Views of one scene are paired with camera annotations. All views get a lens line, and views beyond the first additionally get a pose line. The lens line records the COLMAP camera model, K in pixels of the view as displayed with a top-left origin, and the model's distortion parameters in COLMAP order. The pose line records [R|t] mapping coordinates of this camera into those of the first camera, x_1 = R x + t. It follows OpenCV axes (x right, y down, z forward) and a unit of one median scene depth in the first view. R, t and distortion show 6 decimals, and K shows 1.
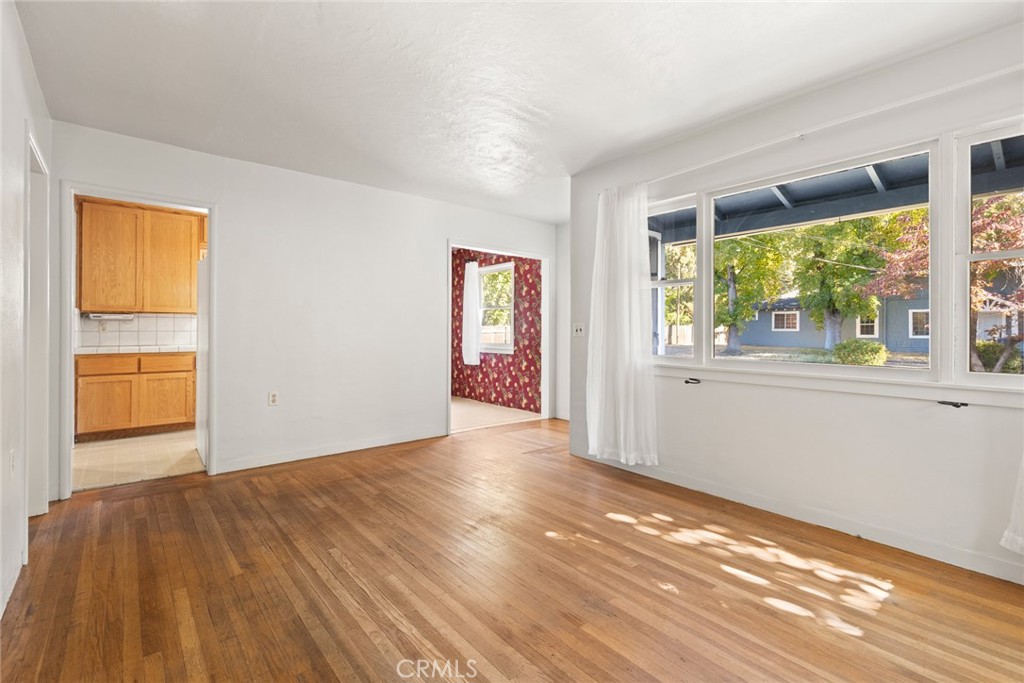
lens RADIAL K [[466.1, 0, 521.9], [0, 466.1, 327.2], [0, 0, 1]] dist [-0.000954, -0.000048]
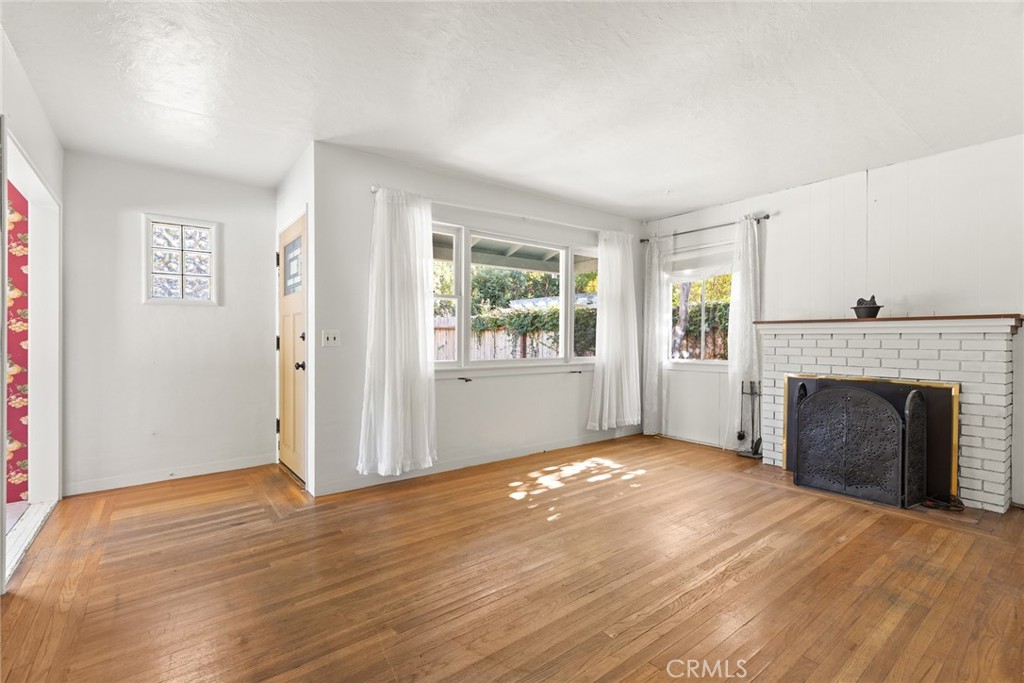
lens RADIAL K [[456.6, 0, 512.0], [0, 456.6, 341.5], [0, 0, 1]] dist [0.005426, 0.000974]
pose [[0.052868, -0.012454, 0.998524, -1.173517], [-0.007495, 0.999889, 0.012868, -0.002609], [-0.998573, -0.008164, 0.052769, 1.147528]]
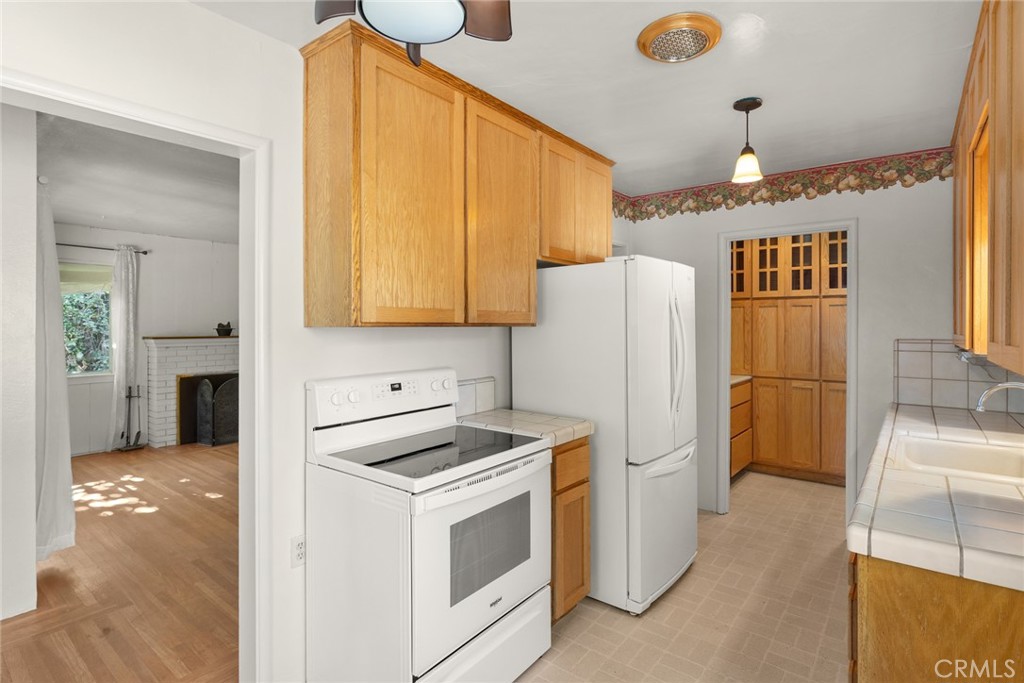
lens RADIAL K [[510.5, 0, 511.7], [0, 510.5, 336.0], [0, 0, 1]] dist [-0.003982, -0.000027]
pose [[-0.983617, -0.001372, -0.180265, -0.621008], [-0.003402, 0.999934, 0.010956, -0.103990], [0.180238, 0.011390, -0.983557, 3.076767]]
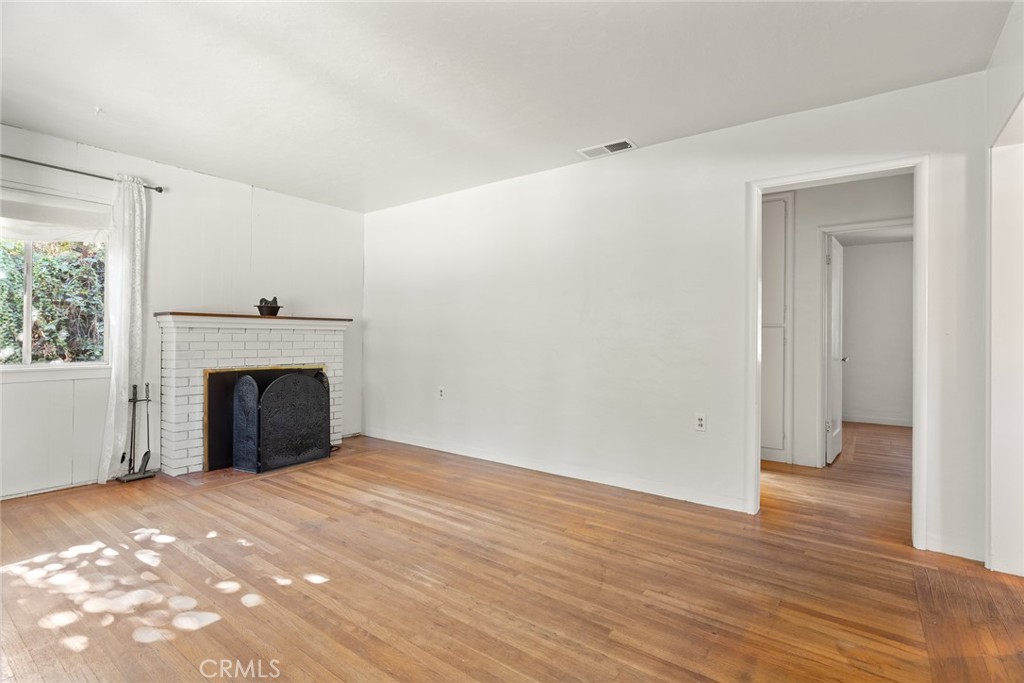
lens RADIAL K [[484.3, 0, 516.2], [0, 484.3, 343.2], [0, 0, 1]] dist [-0.013937, 0.000277]
pose [[-0.974190, -0.008343, -0.225573, -0.094849], [-0.009960, 0.999932, 0.006033, 0.016792], [0.225508, 0.008124, -0.974208, 2.107128]]
